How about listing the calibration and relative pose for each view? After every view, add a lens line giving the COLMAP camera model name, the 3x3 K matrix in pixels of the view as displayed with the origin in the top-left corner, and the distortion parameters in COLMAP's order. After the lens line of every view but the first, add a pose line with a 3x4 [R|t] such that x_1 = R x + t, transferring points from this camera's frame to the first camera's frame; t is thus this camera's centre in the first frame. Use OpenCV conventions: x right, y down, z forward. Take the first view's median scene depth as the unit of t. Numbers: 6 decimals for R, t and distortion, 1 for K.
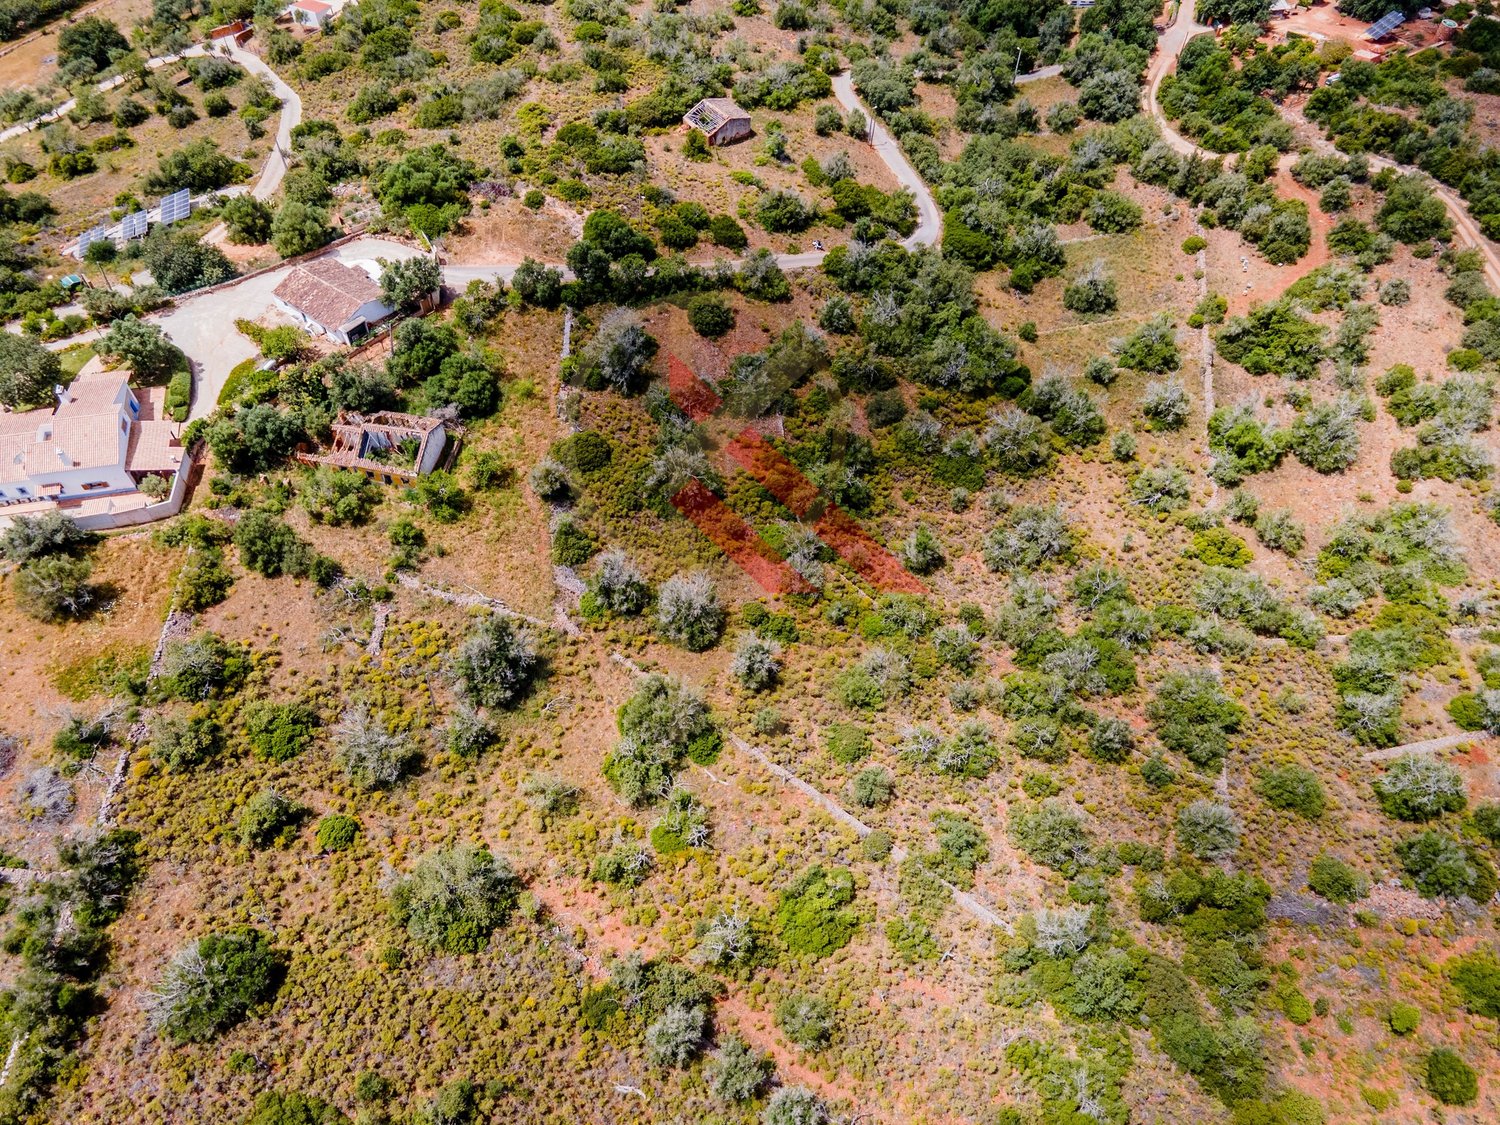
lens RADIAL K [[1092.5, 0, 739.3], [0, 1092.5, 558.4], [0, 0, 1]] dist [0.045618, 0.003729]
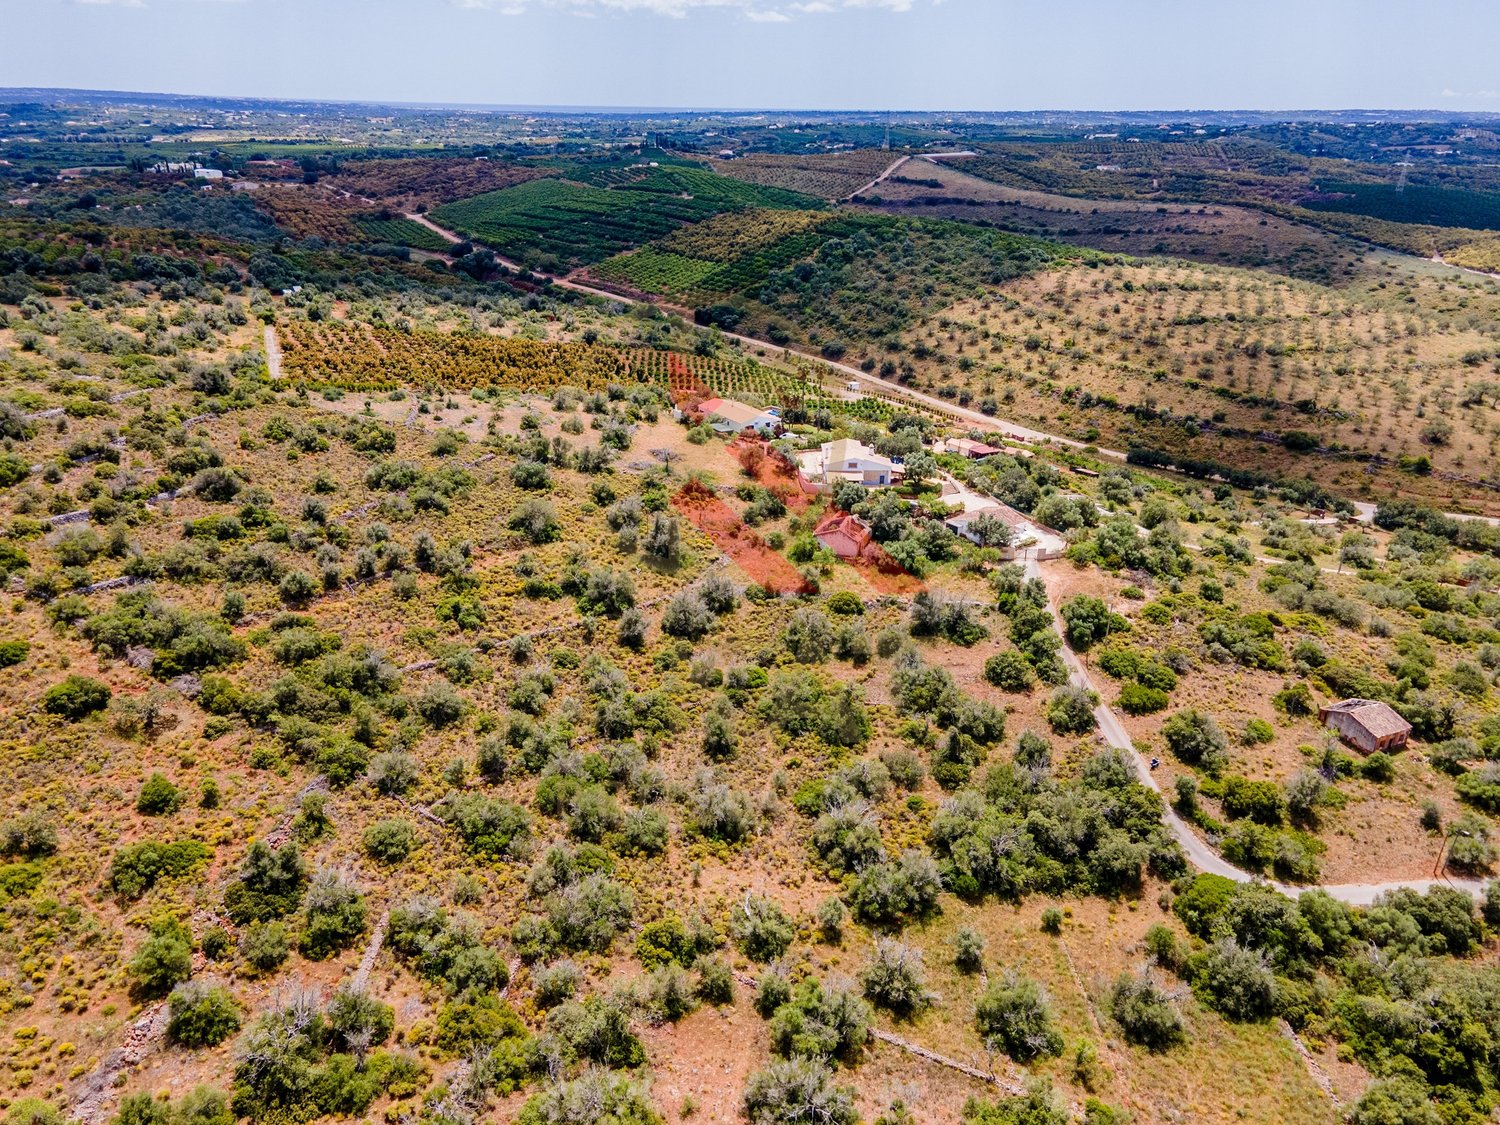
lens RADIAL K [[1090.7, 0, 740.4], [0, 1090.7, 564.2], [0, 0, 1]] dist [0.023023, 0.062164]
pose [[-0.212876, 0.362953, -0.907165, 1.122053], [-0.795453, 0.474778, 0.376618, -0.534497], [0.567396, 0.801780, 0.187643, 0.631354]]
